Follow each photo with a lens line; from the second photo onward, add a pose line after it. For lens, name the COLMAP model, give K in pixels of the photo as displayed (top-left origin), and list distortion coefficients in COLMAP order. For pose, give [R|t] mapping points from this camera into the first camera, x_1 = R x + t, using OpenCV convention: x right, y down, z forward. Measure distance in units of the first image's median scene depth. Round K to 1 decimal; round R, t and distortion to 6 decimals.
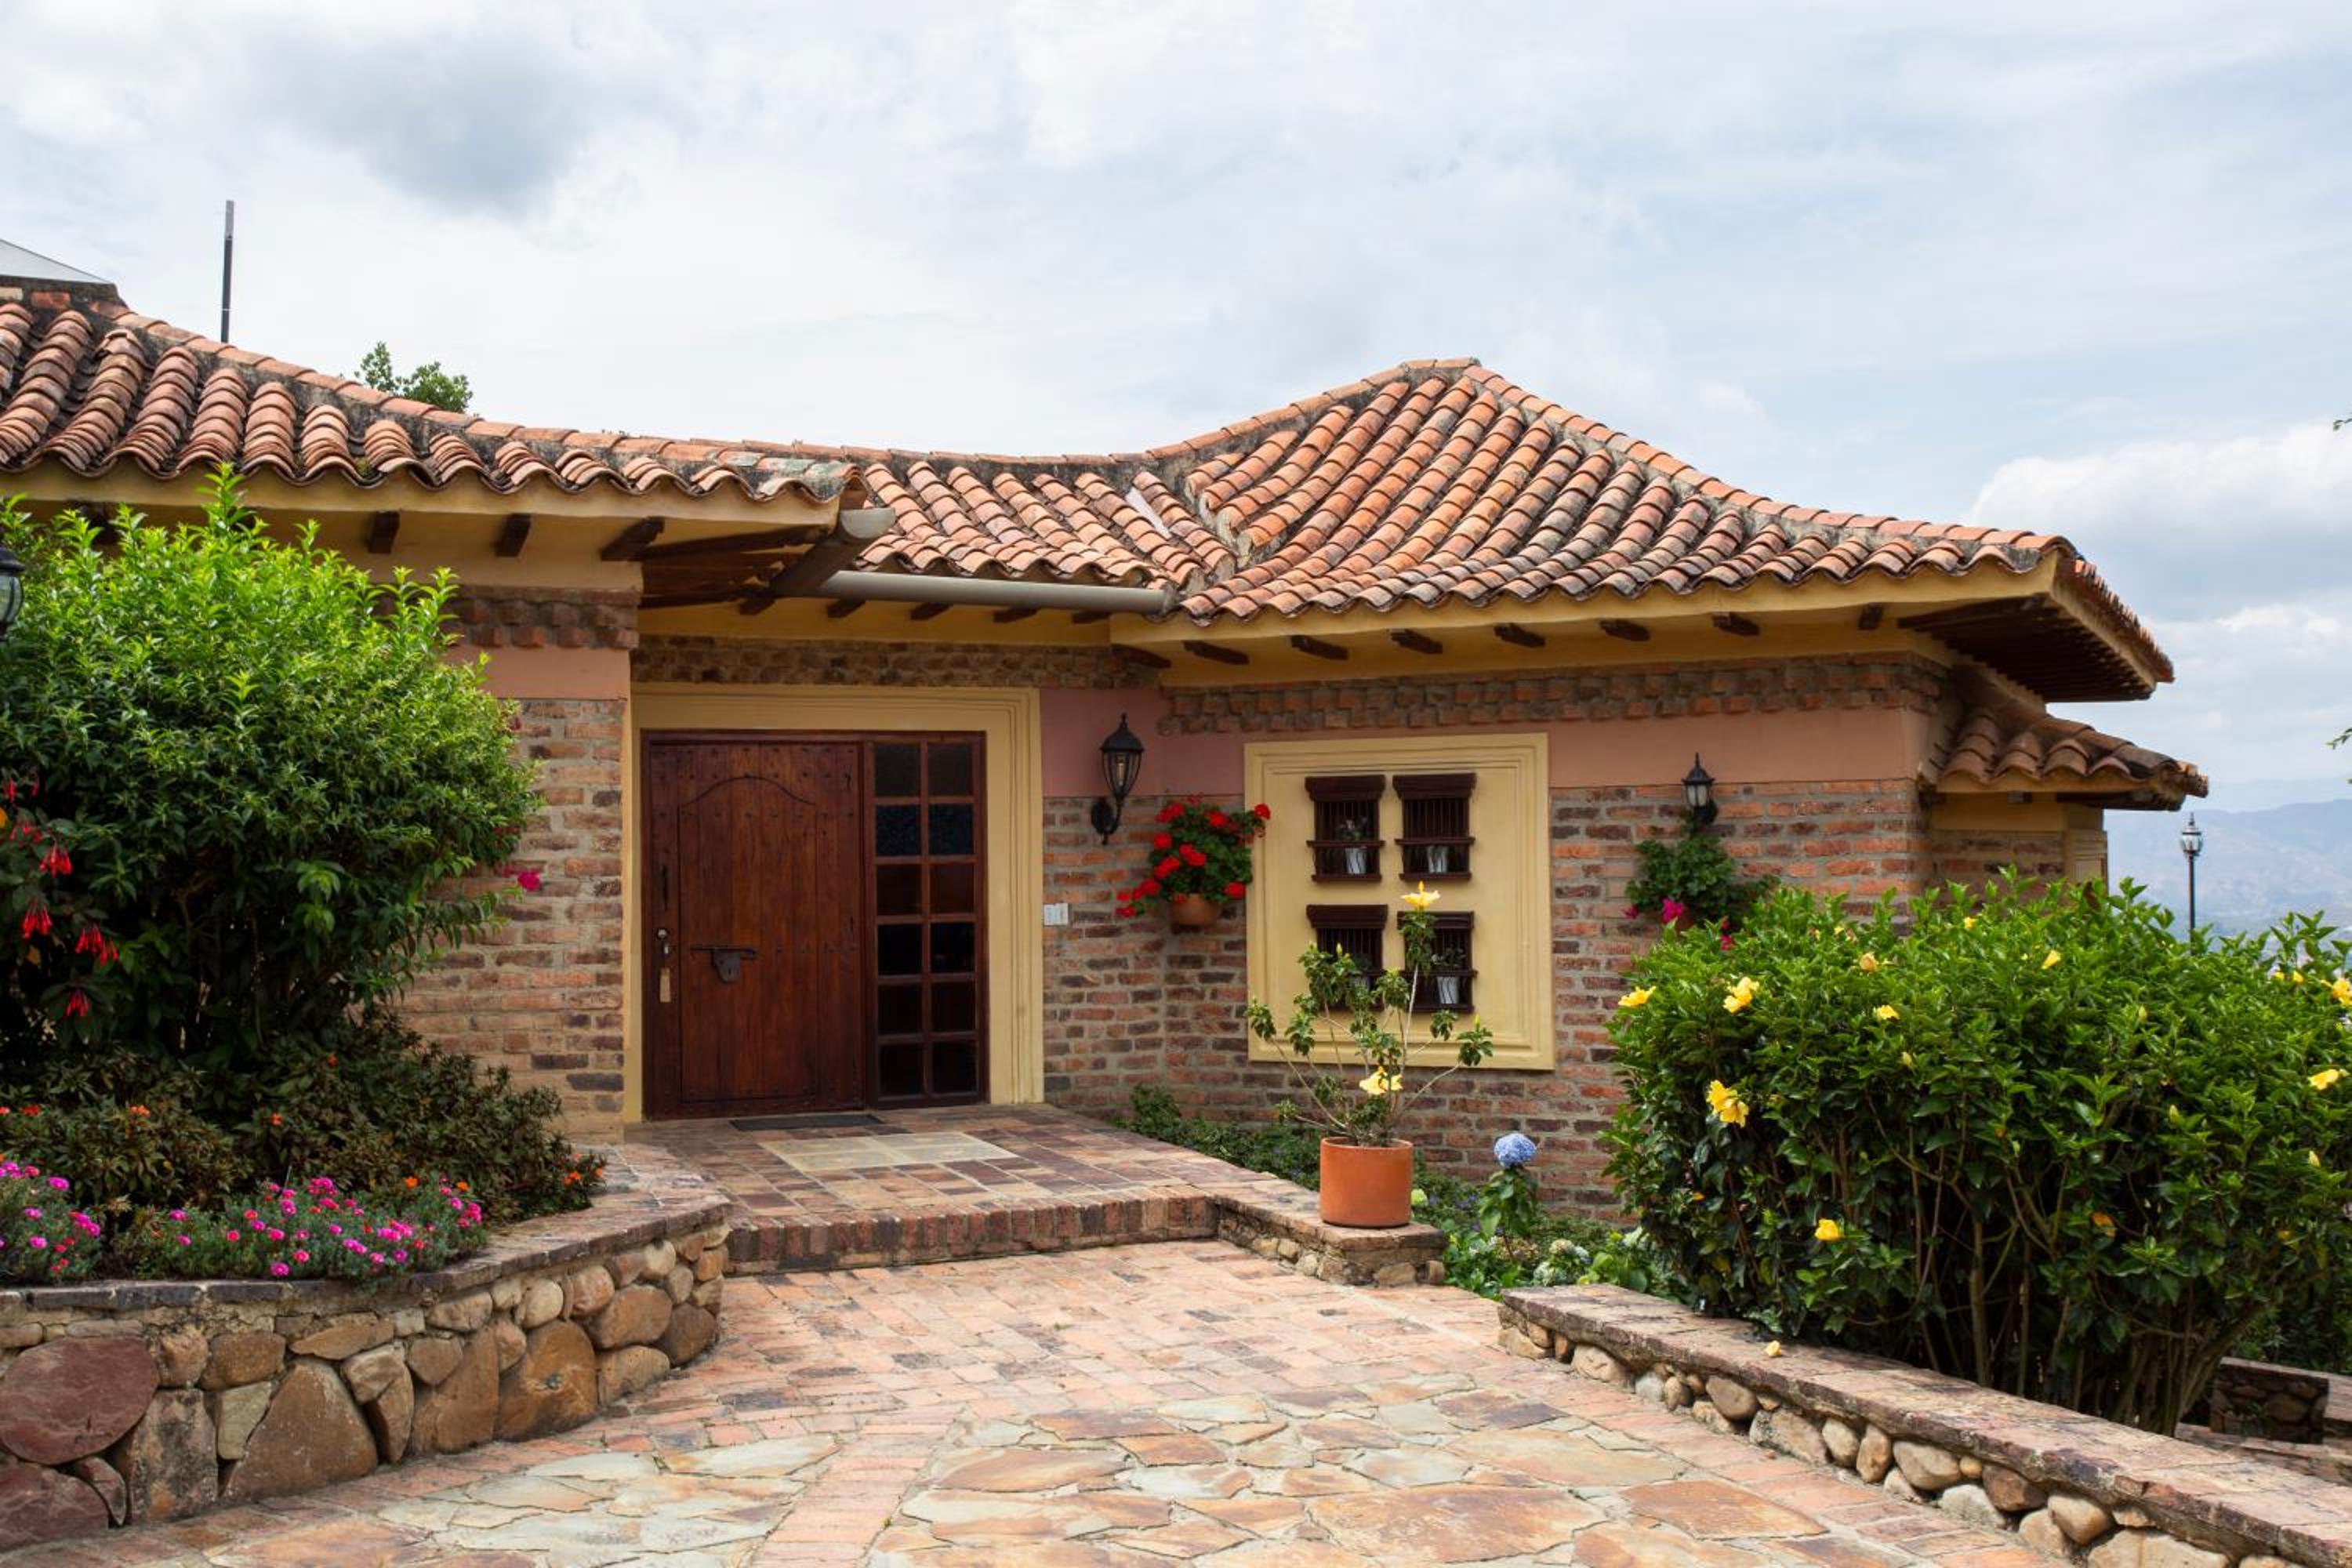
lens RADIAL K [[2423.8, 0, 1176.0], [0, 2423.8, 784.0], [0, 0, 1]] dist [-0.001642, 0.004636]
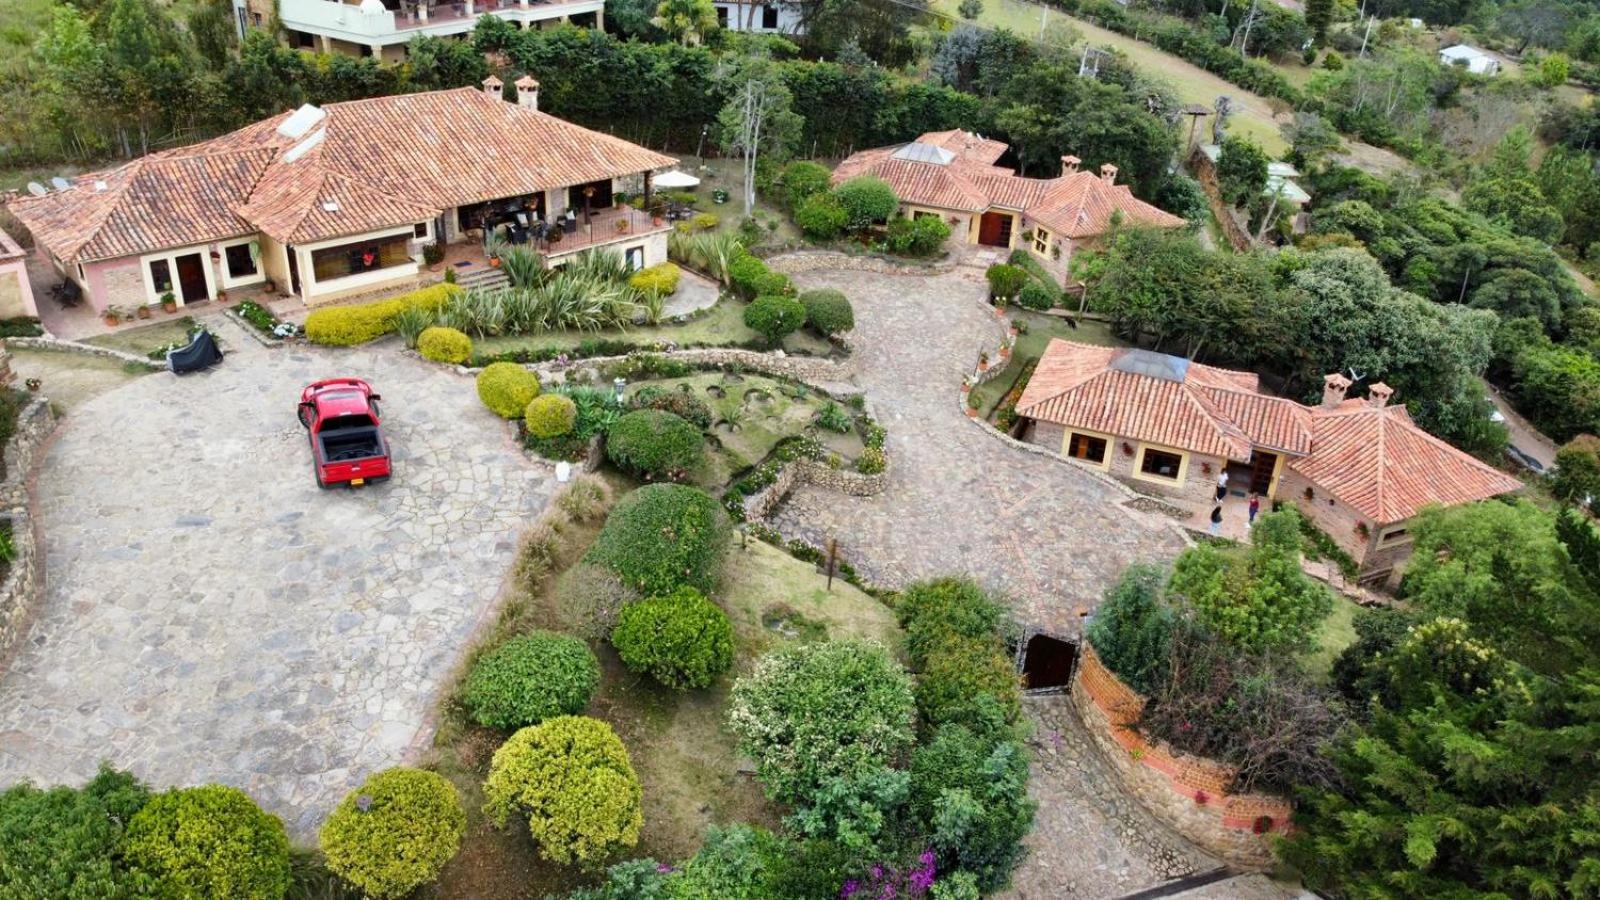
lens RADIAL K [[1199.5, 0, 788.3], [0, 1199.5, 450.4], [0, 0, 1]] dist [0.007030, -0.005733]
pose [[0.750492, 0.358616, -0.555119, 4.074747], [-0.034788, 0.860242, 0.508698, -2.929138], [0.659964, -0.362462, 0.658080, -5.740111]]
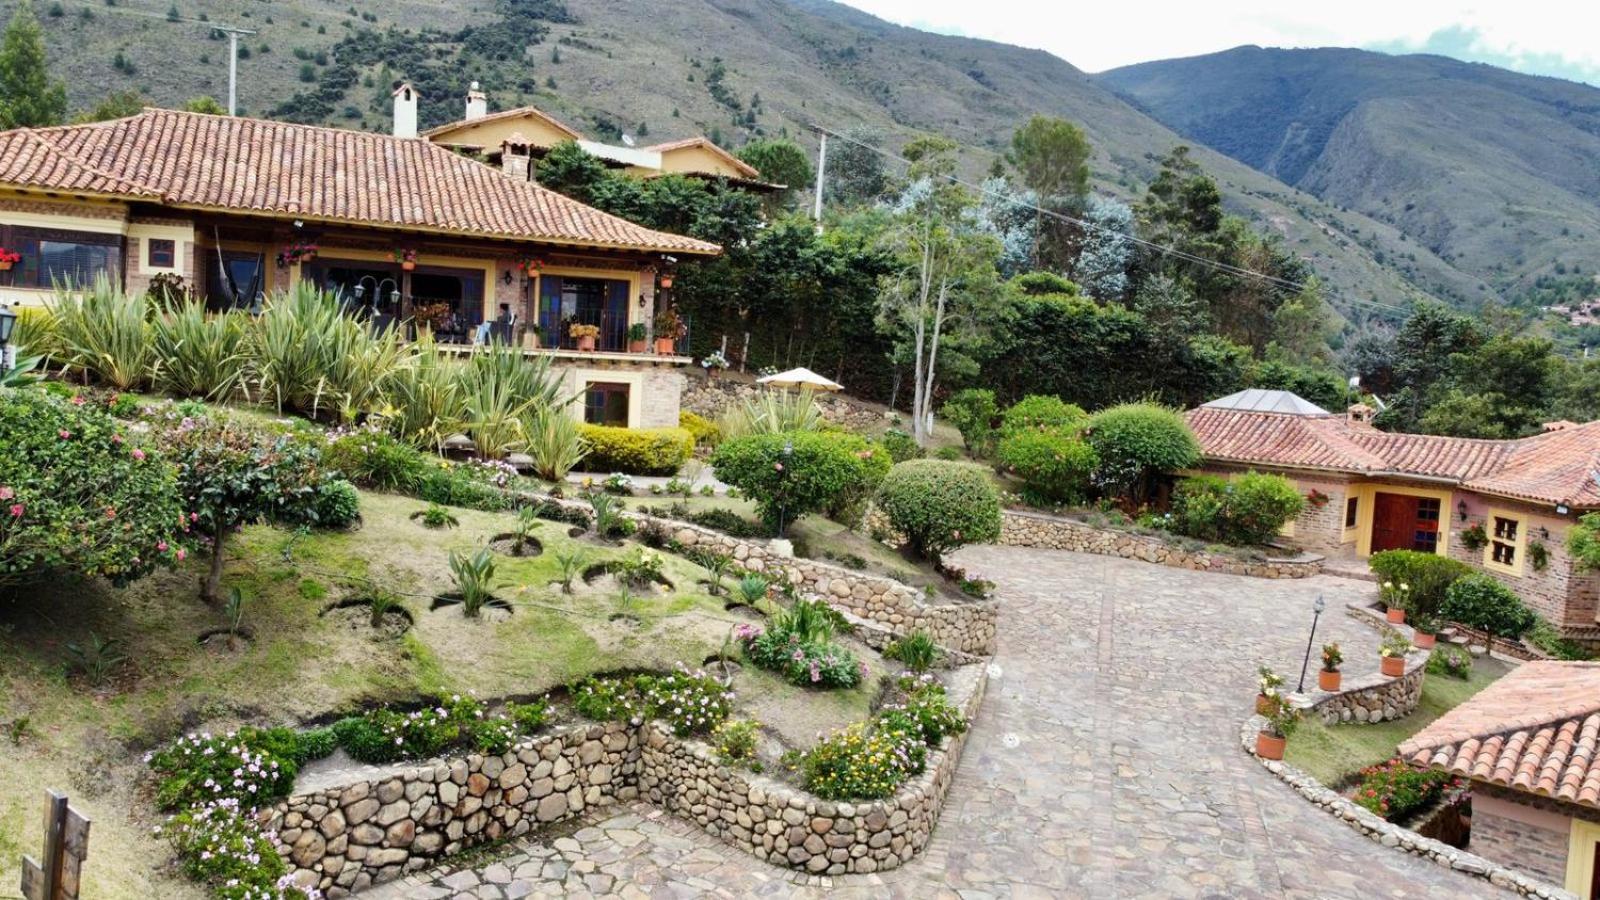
lens RADIAL K [[1205.8, 0, 796.2], [0, 1205.8, 446.9], [0, 0, 1]] dist [-0.005328, -0.007764]
pose [[0.466747, 0.103812, -0.878277, 2.692151], [-0.032470, 0.994429, 0.100285, -0.604880], [0.883795, -0.018290, 0.467517, -2.600103]]
